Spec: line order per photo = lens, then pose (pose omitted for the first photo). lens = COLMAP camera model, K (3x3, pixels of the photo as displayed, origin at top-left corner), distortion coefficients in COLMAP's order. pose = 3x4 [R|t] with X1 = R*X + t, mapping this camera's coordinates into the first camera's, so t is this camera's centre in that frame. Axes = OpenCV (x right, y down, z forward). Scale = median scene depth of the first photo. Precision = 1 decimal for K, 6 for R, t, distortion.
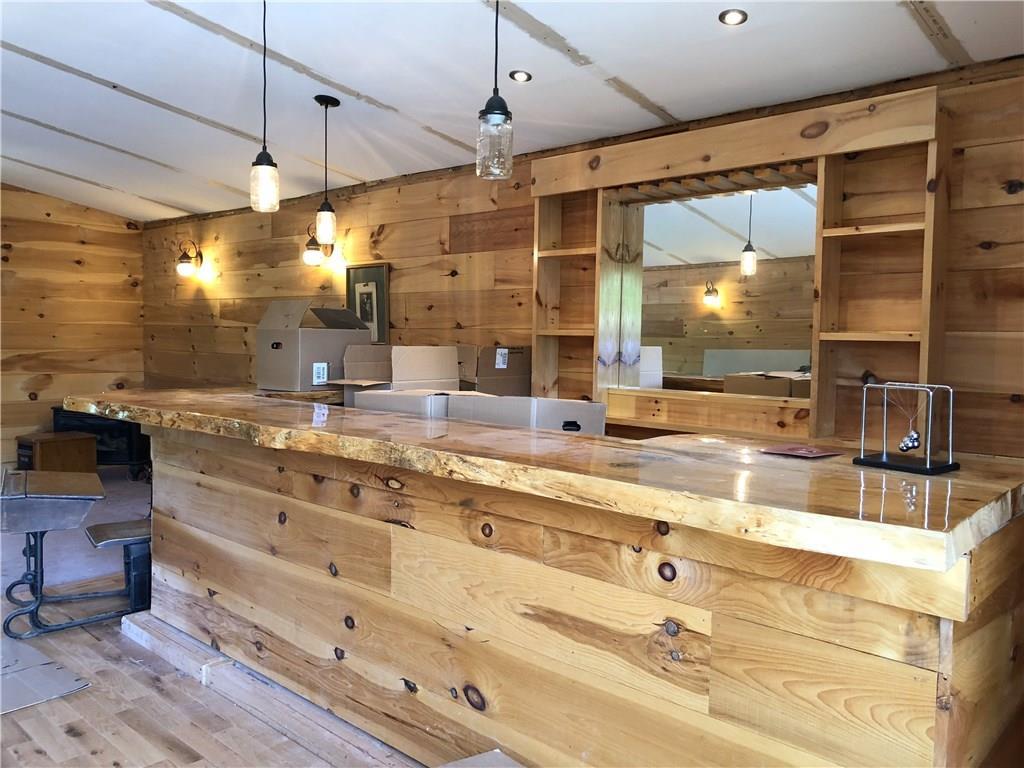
lens RADIAL K [[842.2, 0, 510.6], [0, 842.2, 383.9], [0, 0, 1]] dist [0.045510, -0.033580]
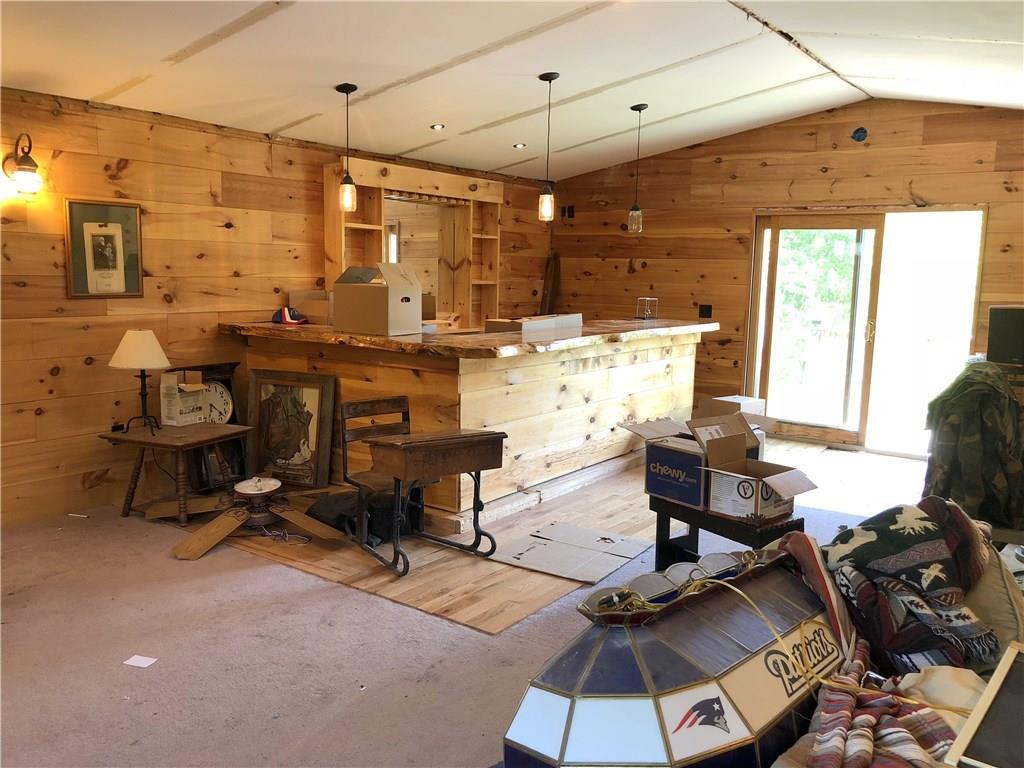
lens RADIAL K [[842.2, 0, 510.8], [0, 842.2, 383.8], [0, 0, 1]] dist [0.045510, -0.033580]
pose [[-0.150780, -0.153085, 0.976642, -1.241381], [0.033359, 0.986587, 0.159794, -0.093587], [-0.988004, 0.056674, -0.143651, 0.820069]]
